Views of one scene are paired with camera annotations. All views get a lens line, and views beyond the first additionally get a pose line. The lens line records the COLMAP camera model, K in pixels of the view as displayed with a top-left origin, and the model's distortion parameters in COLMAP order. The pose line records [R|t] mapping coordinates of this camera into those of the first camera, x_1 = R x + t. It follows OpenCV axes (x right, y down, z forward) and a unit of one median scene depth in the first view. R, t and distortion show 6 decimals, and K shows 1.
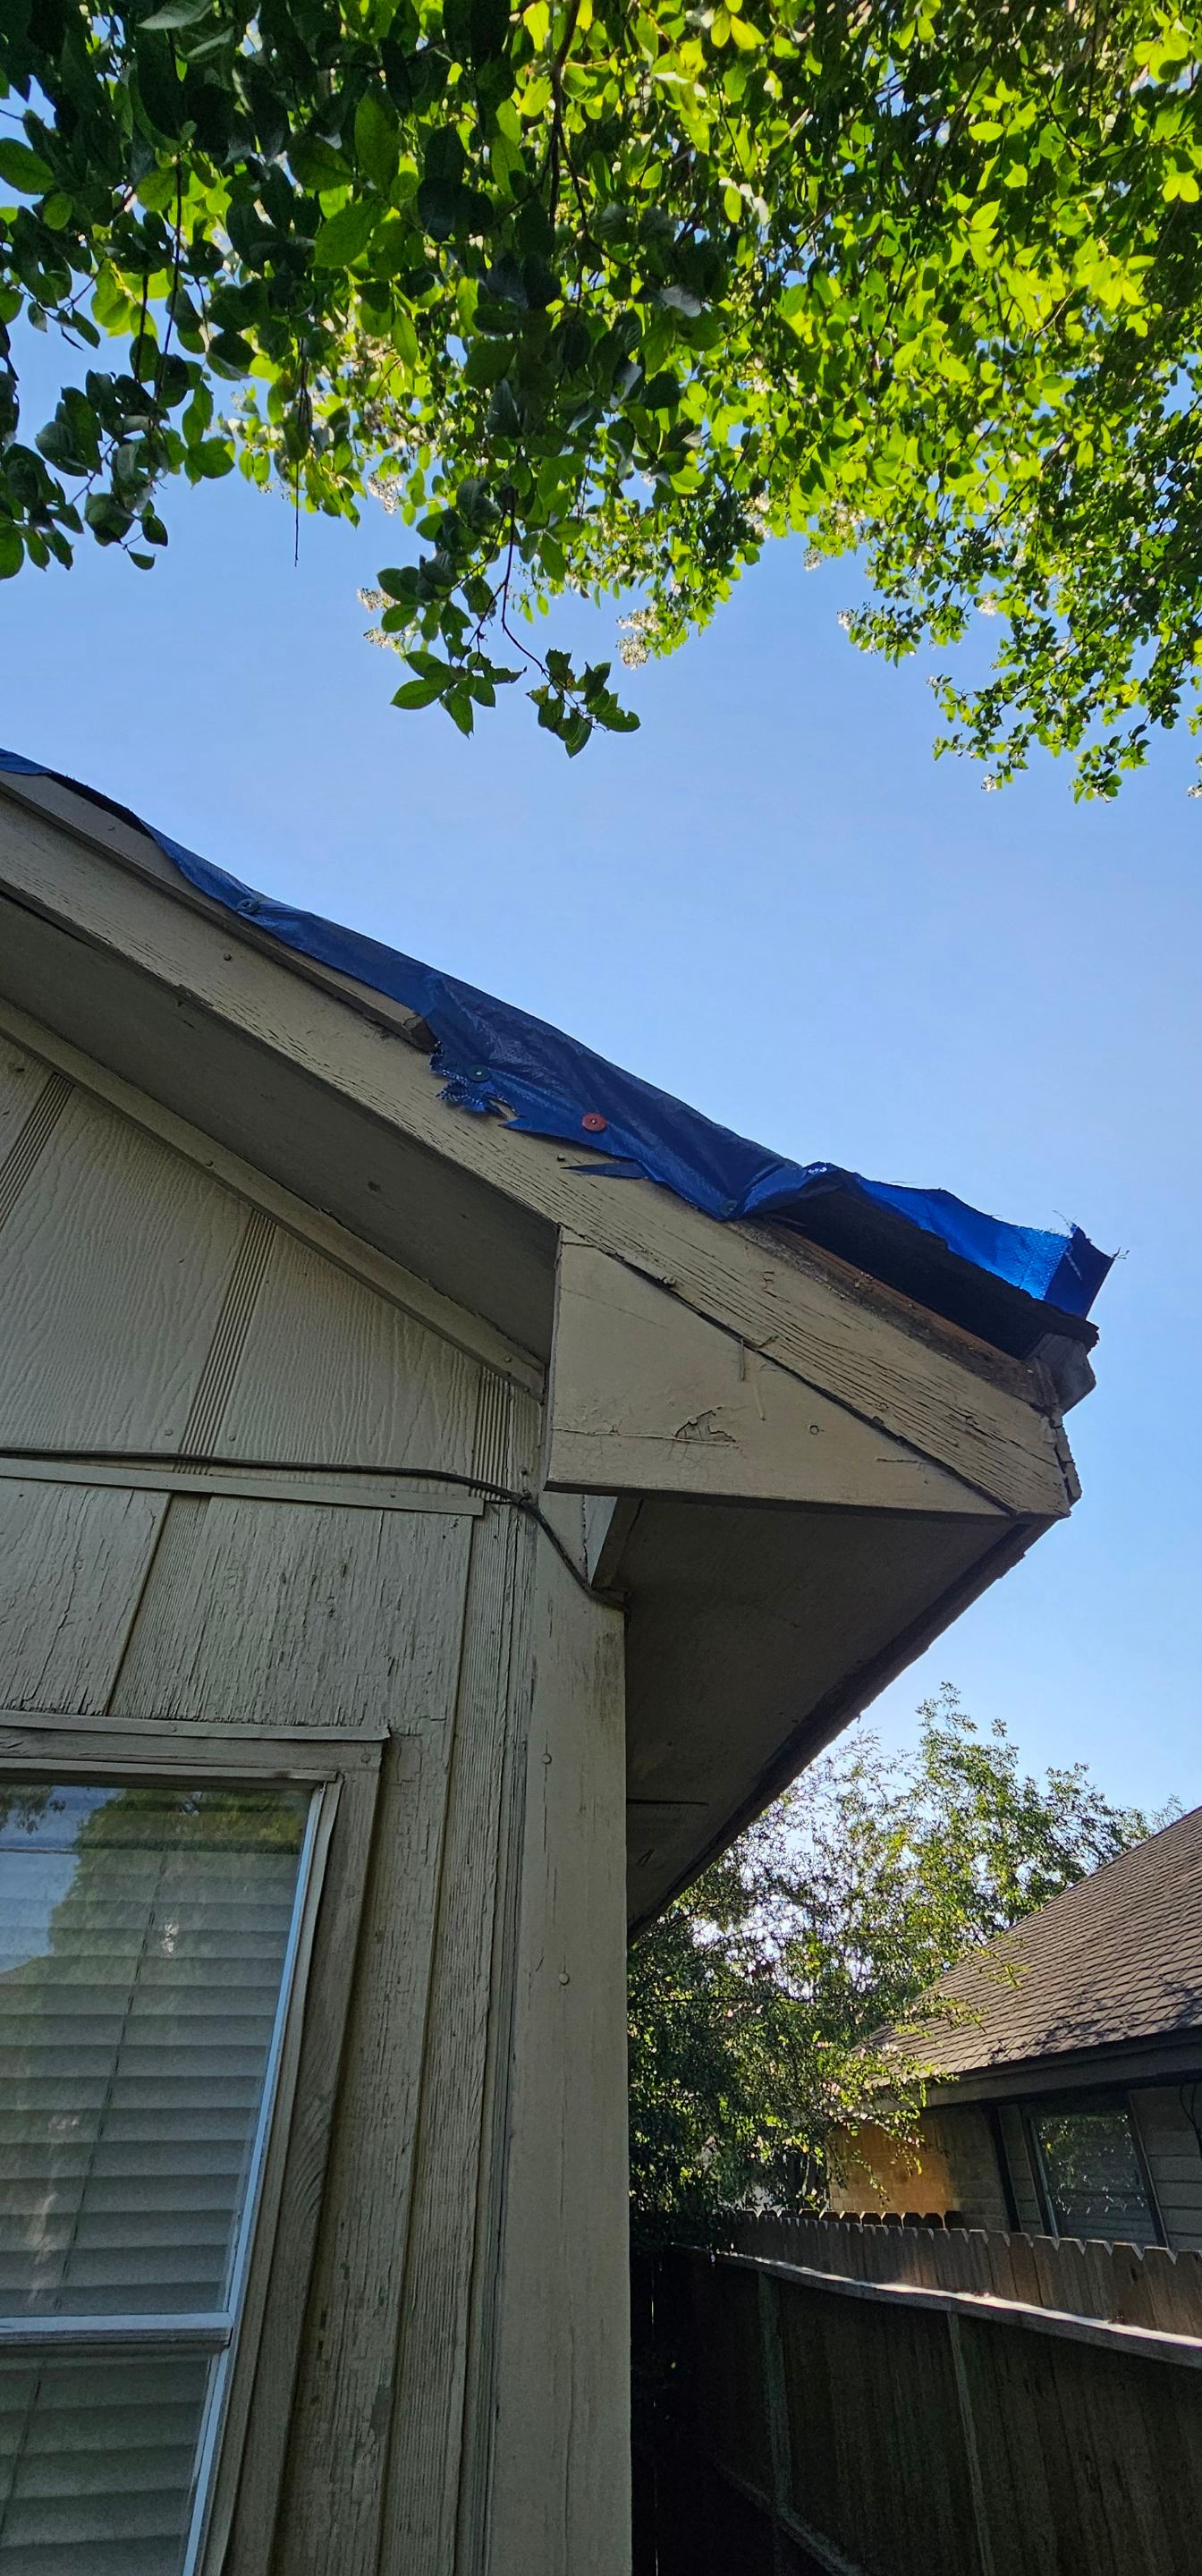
lens RADIAL K [[1034.9, 0, 629.5], [0, 1034.9, 1292.5], [0, 0, 1]] dist [-0.003523, 0.000075]
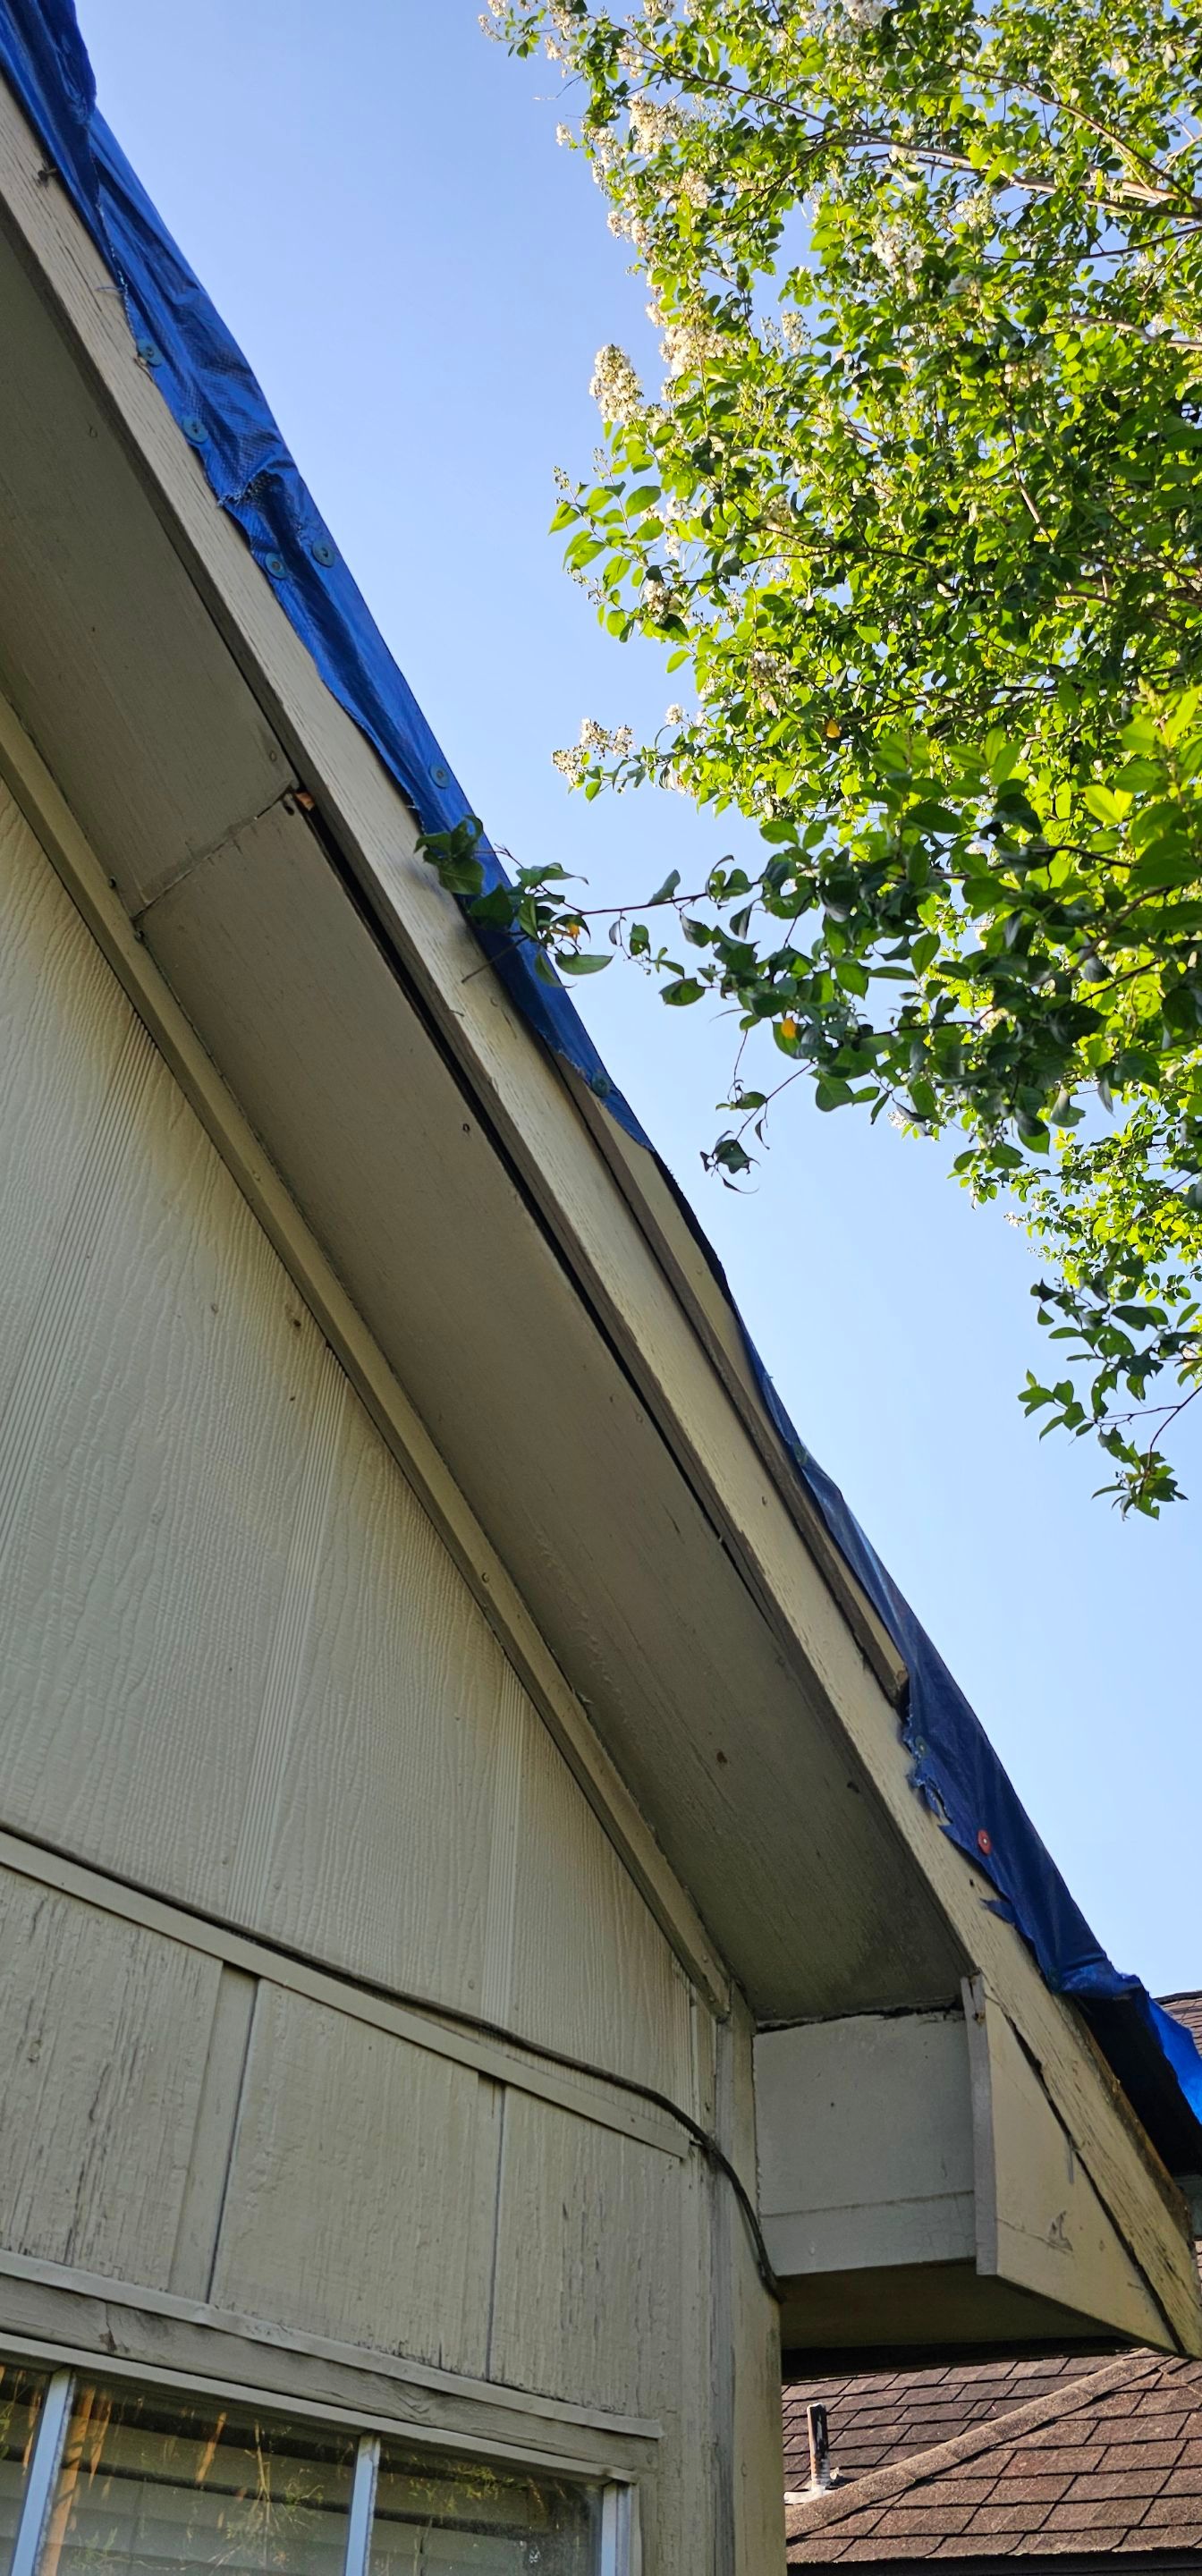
lens RADIAL K [[1705.0, 0, 624.8], [0, 1705.0, 1271.2], [0, 0, 1]] dist [0.018893, -0.017410]
pose [[0.711186, 0.480248, 0.513397, -1.413871], [-0.464253, 0.869235, -0.170002, -0.199750], [-0.527906, -0.117442, 0.841144, -0.174747]]
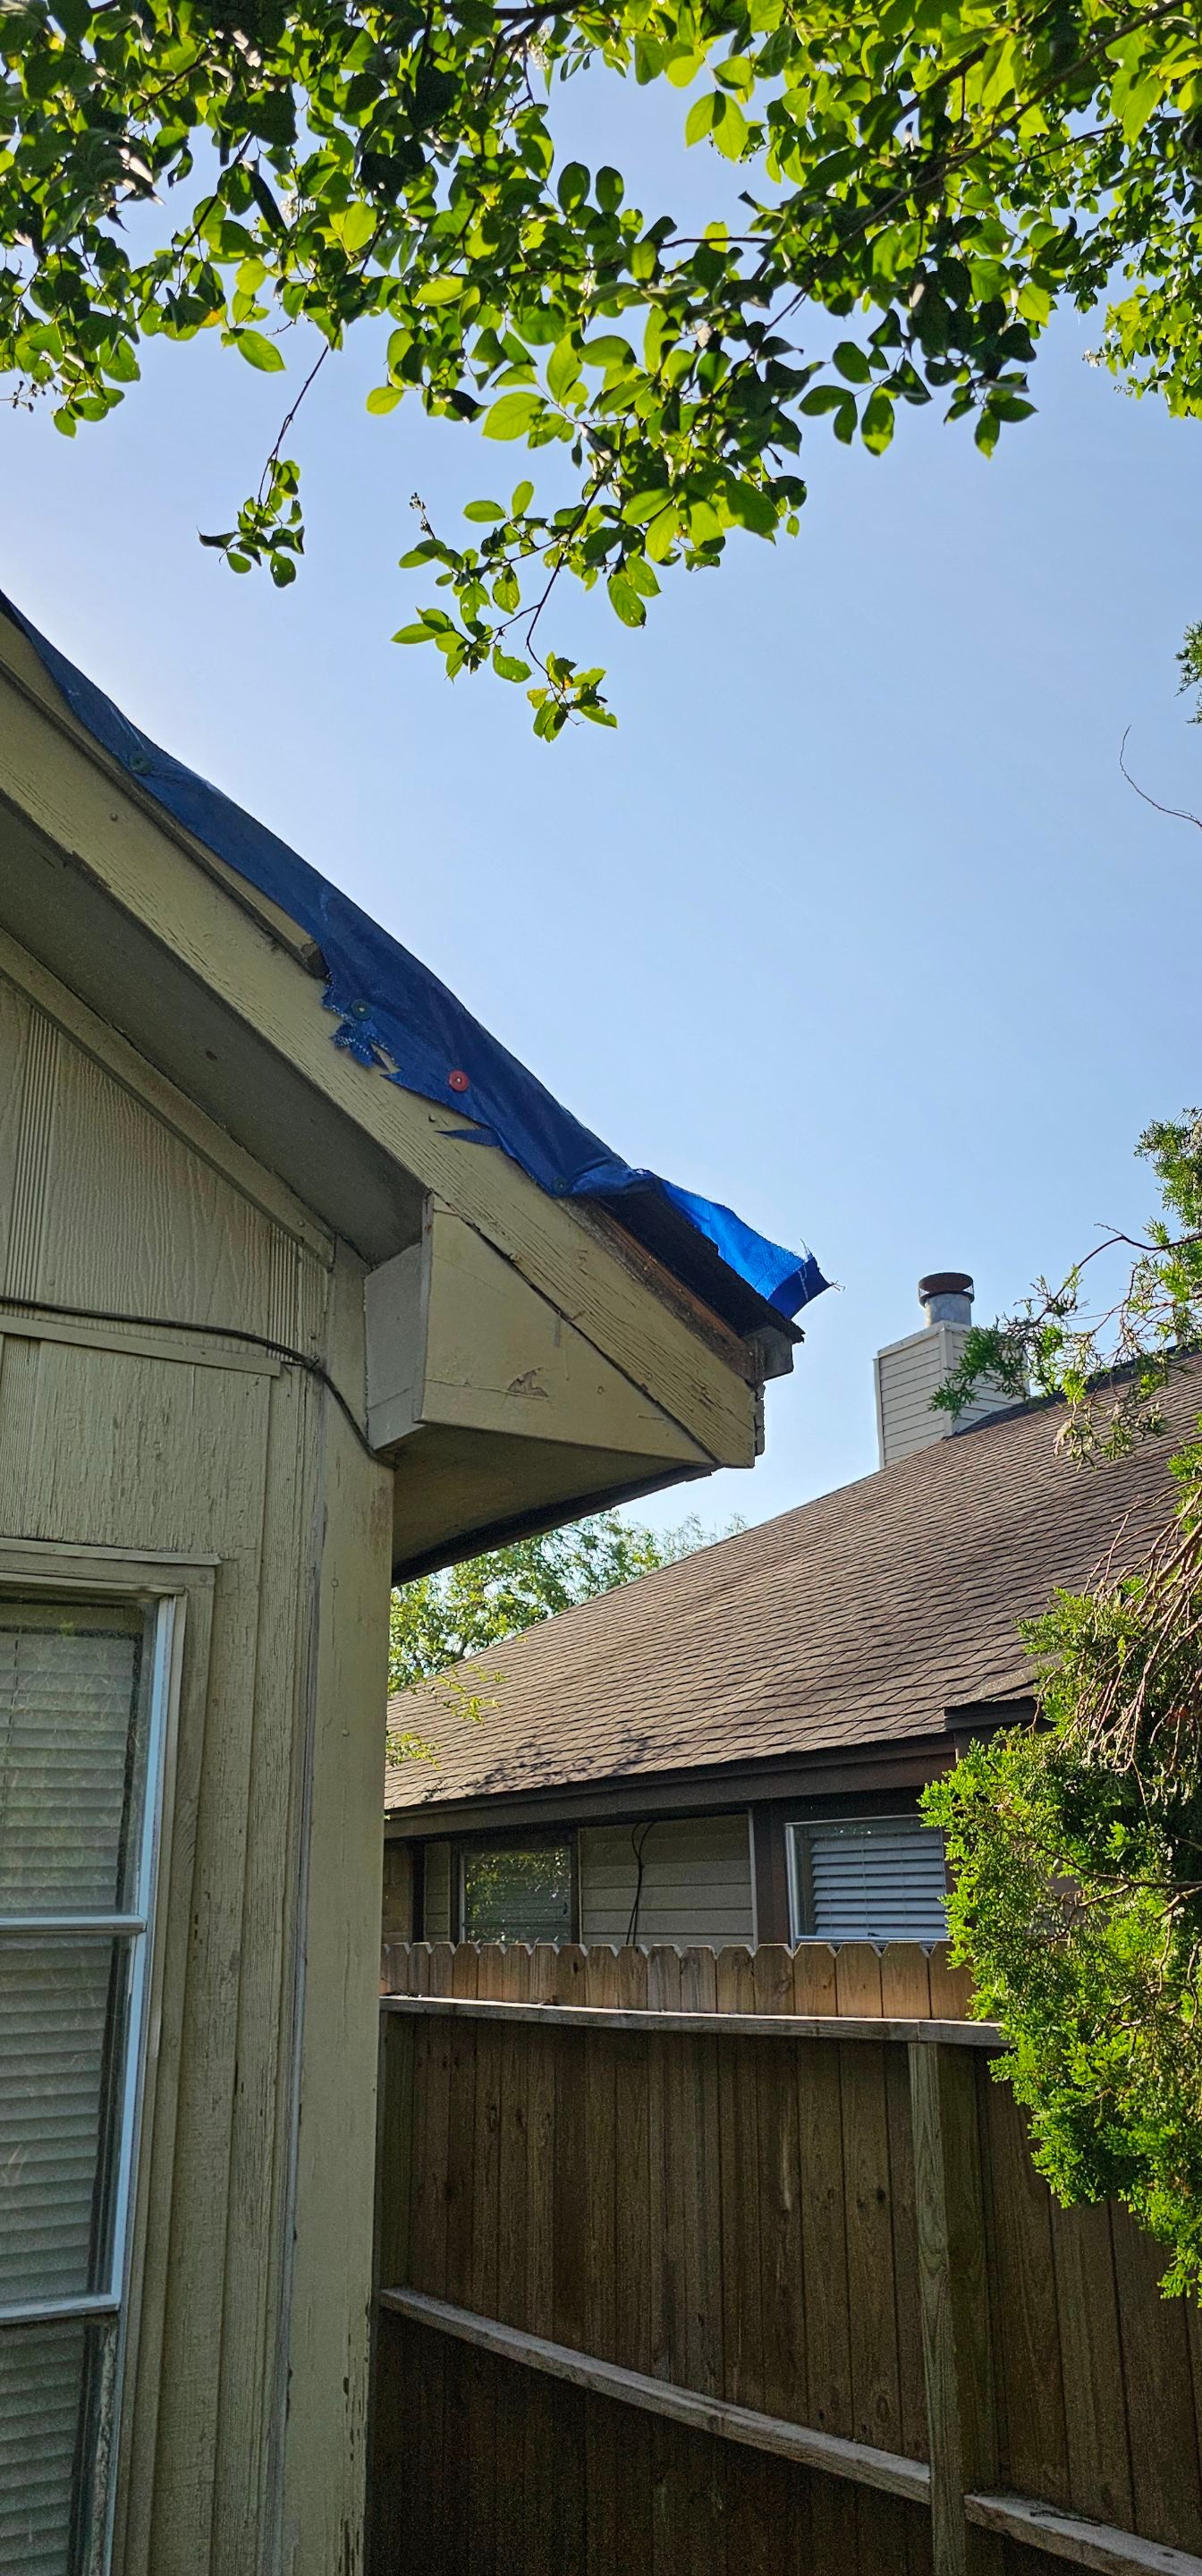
lens RADIAL K [[1705.0, 0, 591.5], [0, 1705.0, 1283.7], [0, 0, 1]] dist [0.018893, -0.017410]
pose [[0.923684, 0.122148, 0.363164, -0.539021], [-0.238189, 0.925479, 0.294541, -0.531821], [-0.300123, -0.358565, 0.883944, -0.747522]]
